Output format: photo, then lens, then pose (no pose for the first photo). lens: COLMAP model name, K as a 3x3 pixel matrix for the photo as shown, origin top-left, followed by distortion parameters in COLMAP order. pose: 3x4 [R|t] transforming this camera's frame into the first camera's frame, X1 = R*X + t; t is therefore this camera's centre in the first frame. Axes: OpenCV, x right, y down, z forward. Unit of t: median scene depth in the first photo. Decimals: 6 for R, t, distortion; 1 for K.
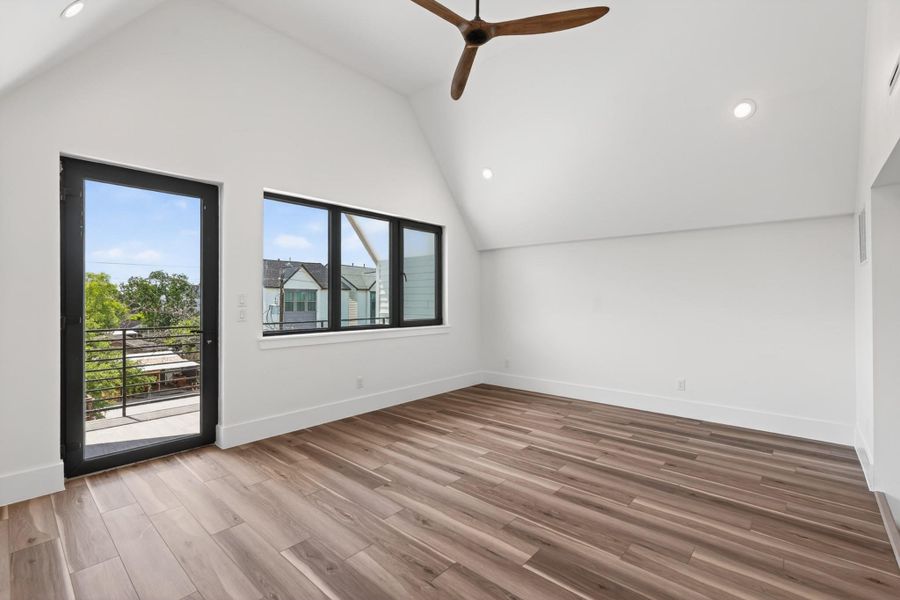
lens RADIAL K [[402.5, 0, 447.9], [0, 402.5, 312.0], [0, 0, 1]] dist [-0.005755, -0.000006]
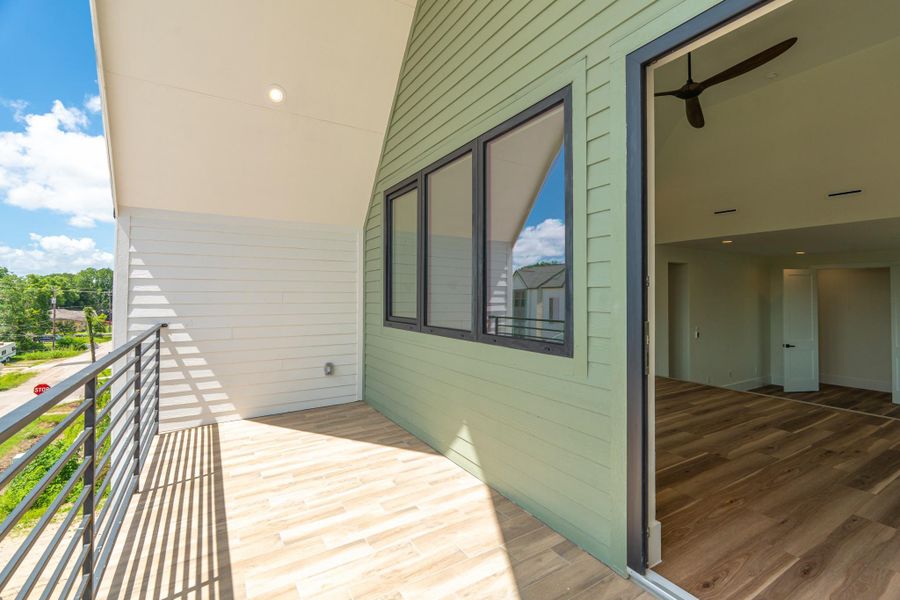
lens RADIAL K [[408.7, 0, 452.0], [0, 408.7, 288.6], [0, 0, 1]] dist [-0.002852, -0.001151]
pose [[0.283129, 0.024566, 0.958767, -1.335273], [0.029927, 0.998959, -0.034433, -0.007824], [-0.958615, 0.038442, 0.282099, 1.262407]]
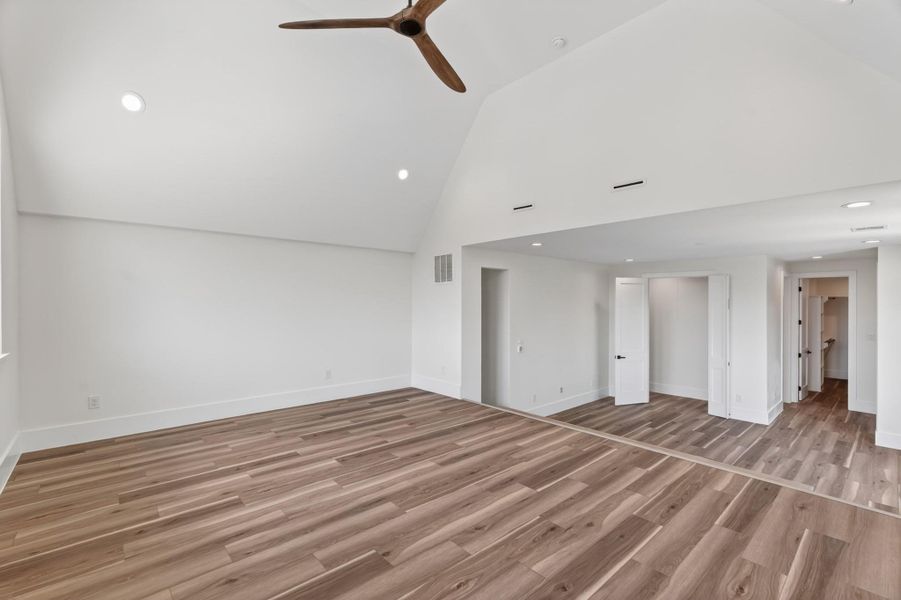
lens RADIAL K [[402.9, 0, 448.4], [0, 402.9, 312.1], [0, 0, 1]] dist [-0.005755, -0.000006]
pose [[0.107560, -0.021449, 0.993967, -0.793700], [0.027059, 0.999460, 0.018639, -0.018747], [-0.993830, 0.024891, 0.108083, 0.736707]]
